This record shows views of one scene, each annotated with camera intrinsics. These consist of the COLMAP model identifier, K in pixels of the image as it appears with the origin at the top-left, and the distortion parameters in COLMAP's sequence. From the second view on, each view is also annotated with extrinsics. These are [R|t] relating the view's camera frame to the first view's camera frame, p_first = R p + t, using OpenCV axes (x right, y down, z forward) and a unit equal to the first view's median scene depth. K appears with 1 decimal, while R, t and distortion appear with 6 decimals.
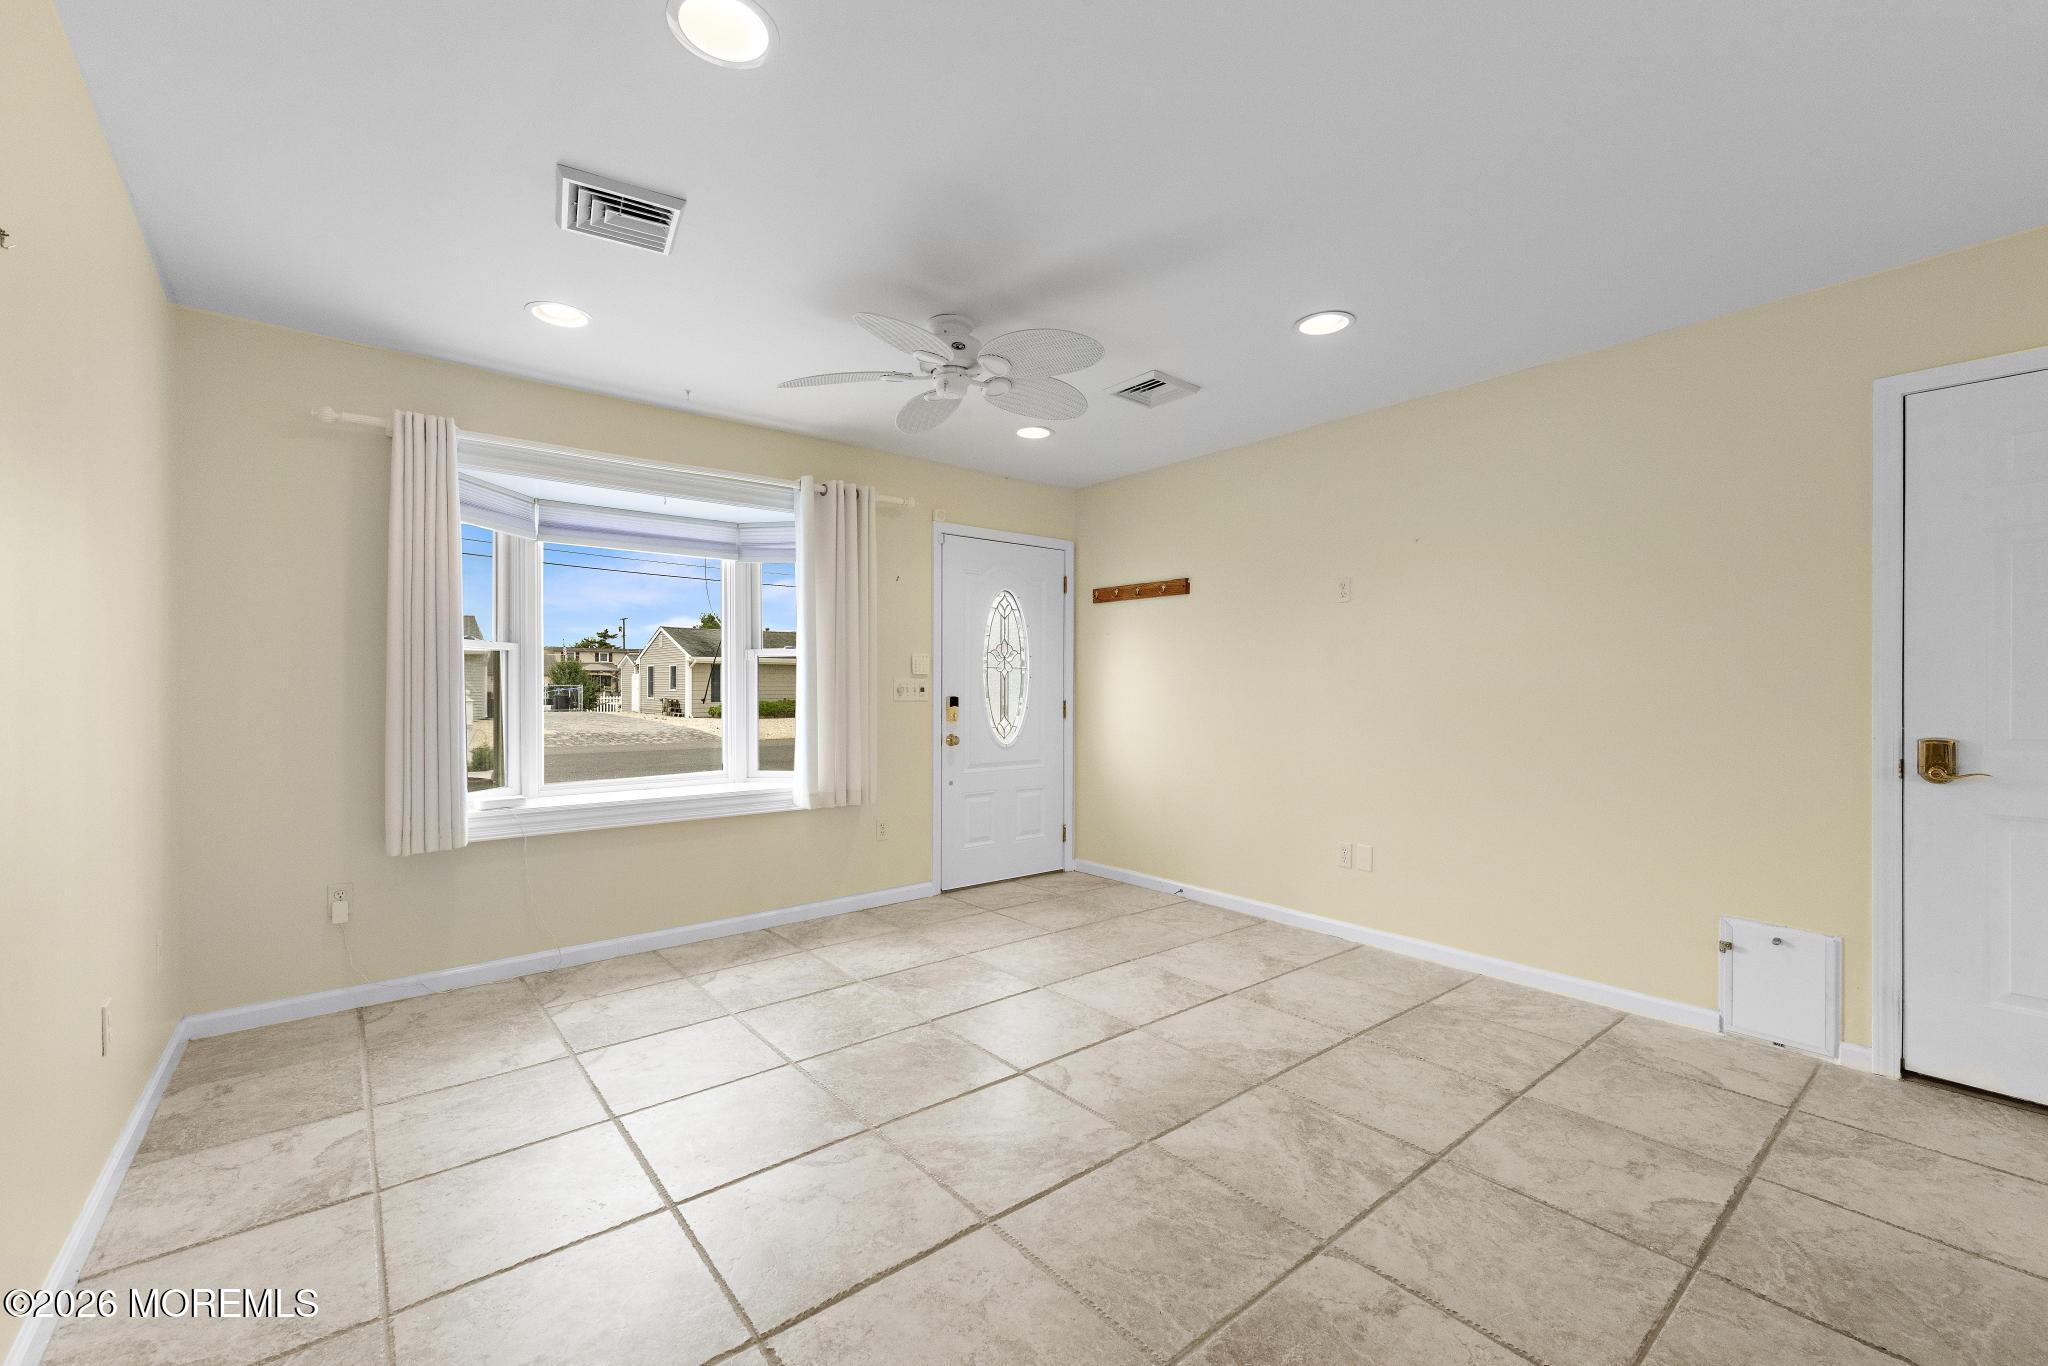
lens RADIAL K [[832.0, 0, 1043.7], [0, 832.0, 680.8], [0, 0, 1]] dist [0.007241, -0.000198]
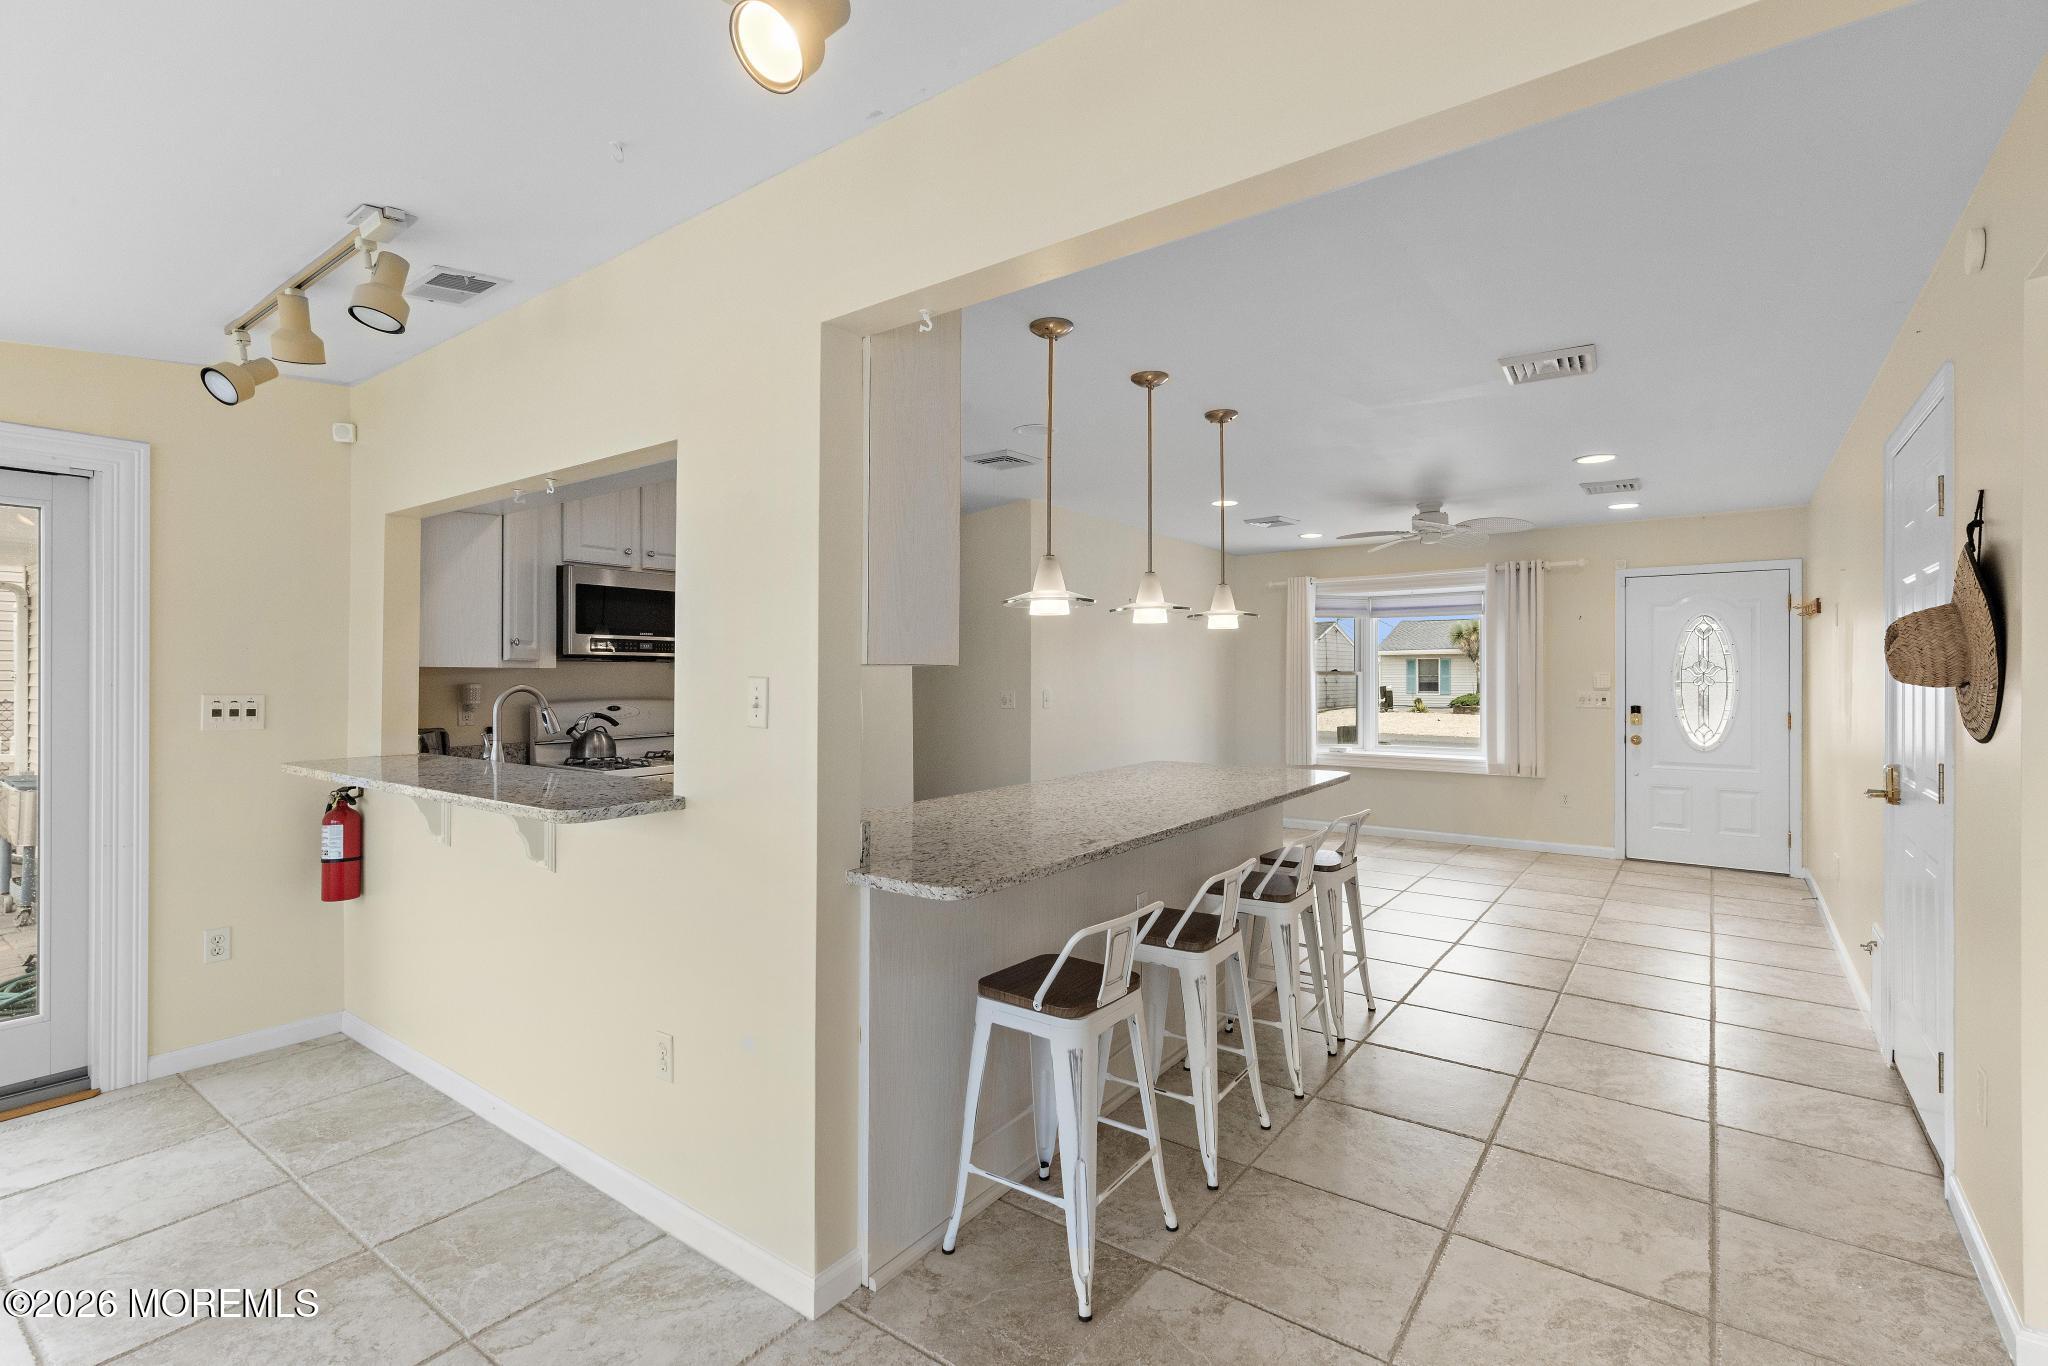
lens RADIAL K [[934.7, 0, 1041.9], [0, 934.7, 675.8], [0, 0, 1]] dist [0.001443, 0.000585]
pose [[0.241806, -0.001635, -0.970323, 1.201680], [0.005245, 0.999986, -0.000378, -0.034579], [0.970311, -0.004998, 0.241811, -0.244975]]
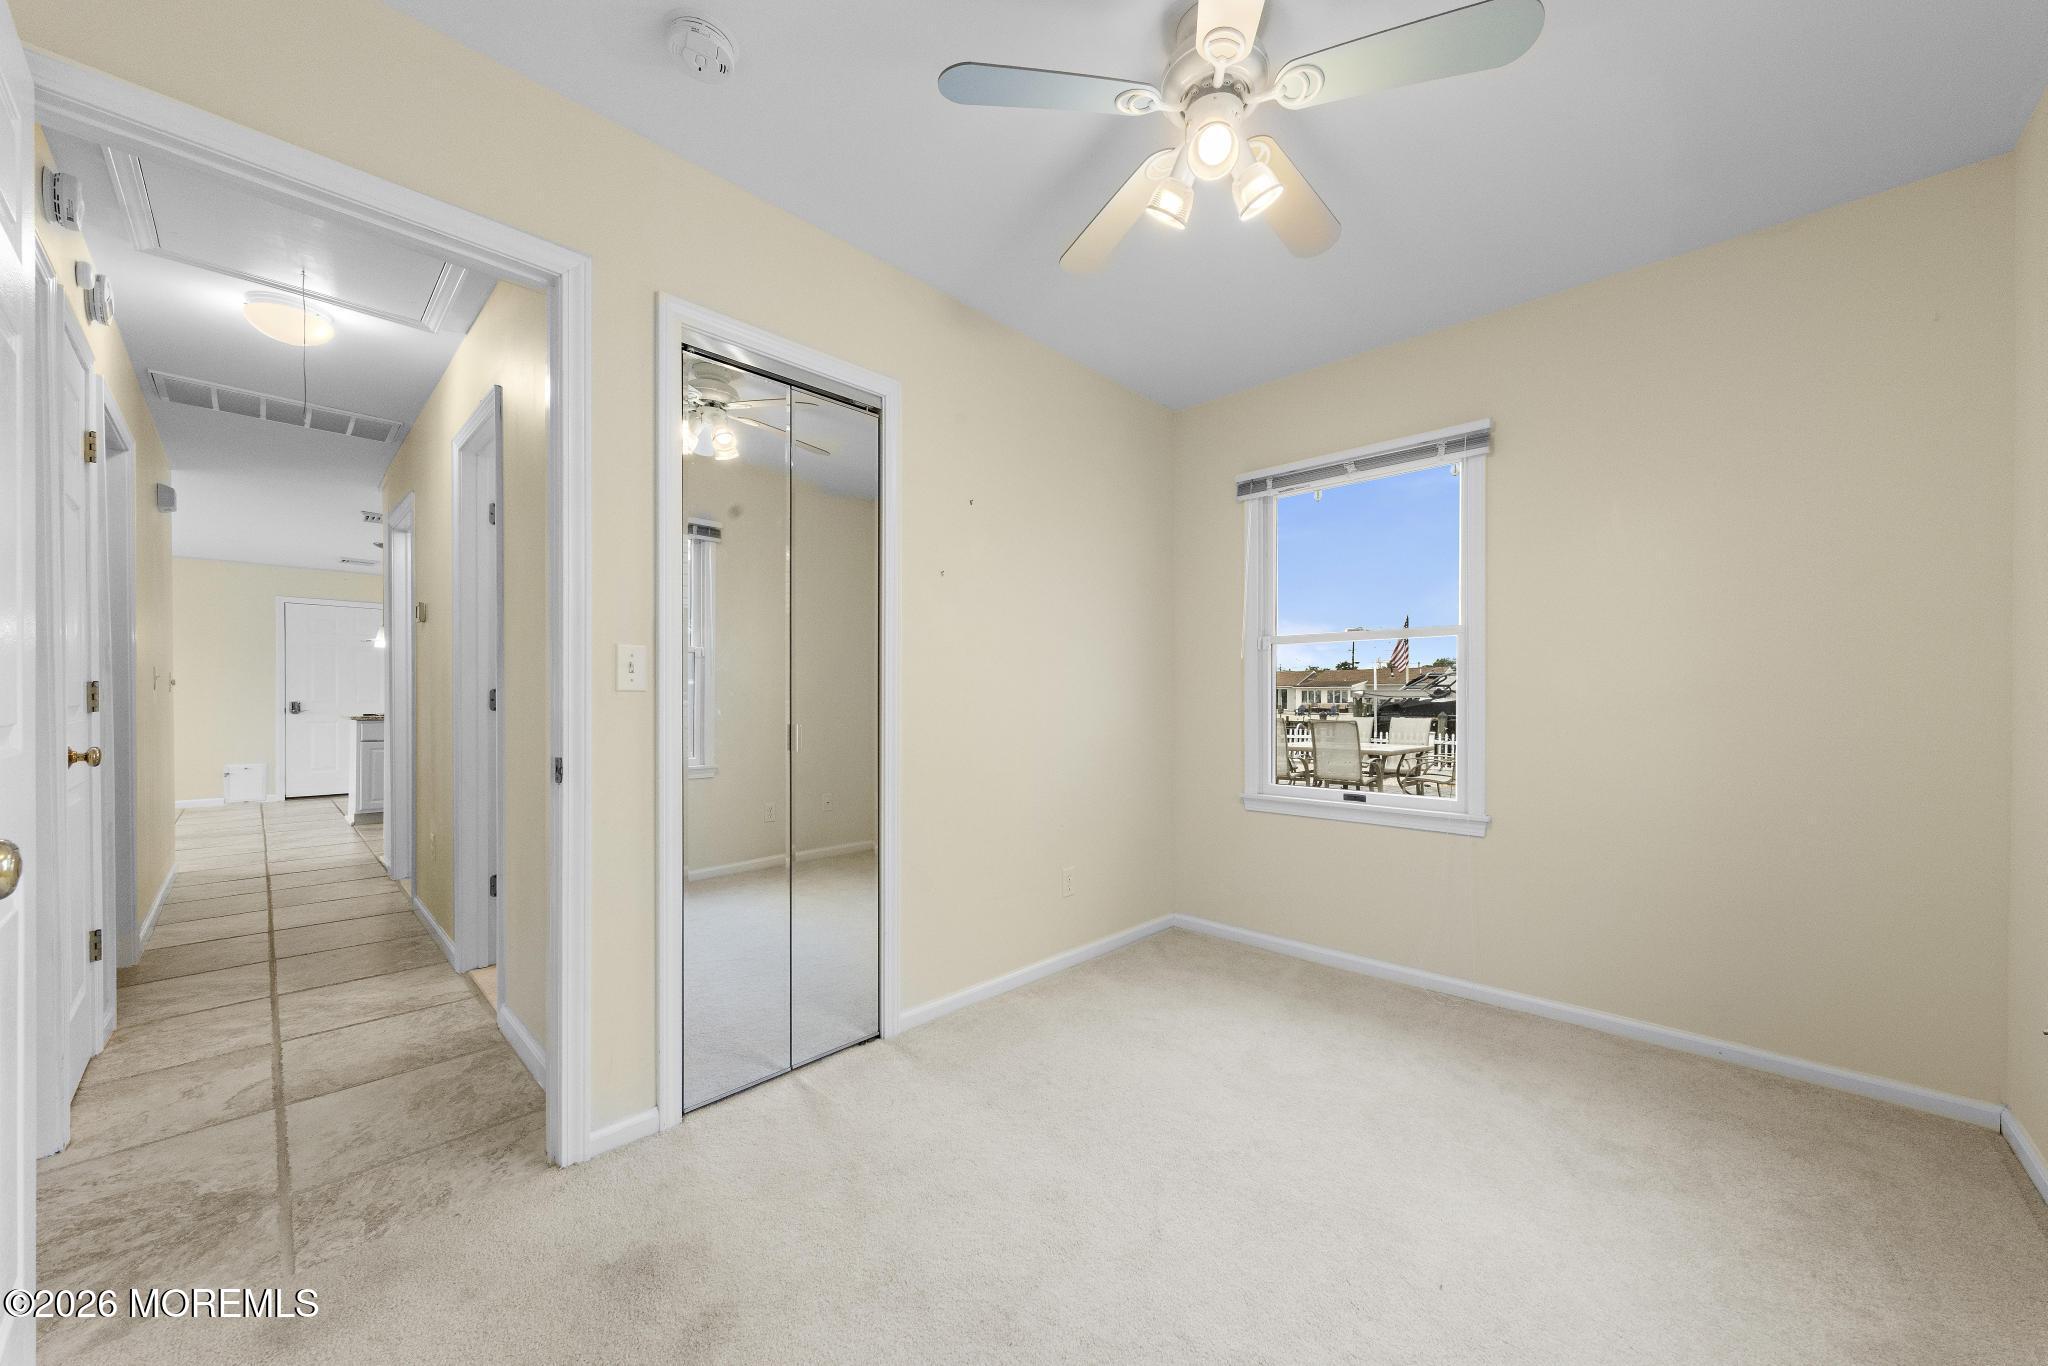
lens RADIAL K [[737.4, 0, 1023.5], [0, 737.4, 700.3], [0, 0, 1]] dist [0.000344, 0.000027]
pose [[-0.104041, -0.007252, 0.994547, -1.456130], [-0.007963, 0.999947, 0.006458, 0.010079], [-0.994541, -0.007248, -0.104094, -1.077856]]
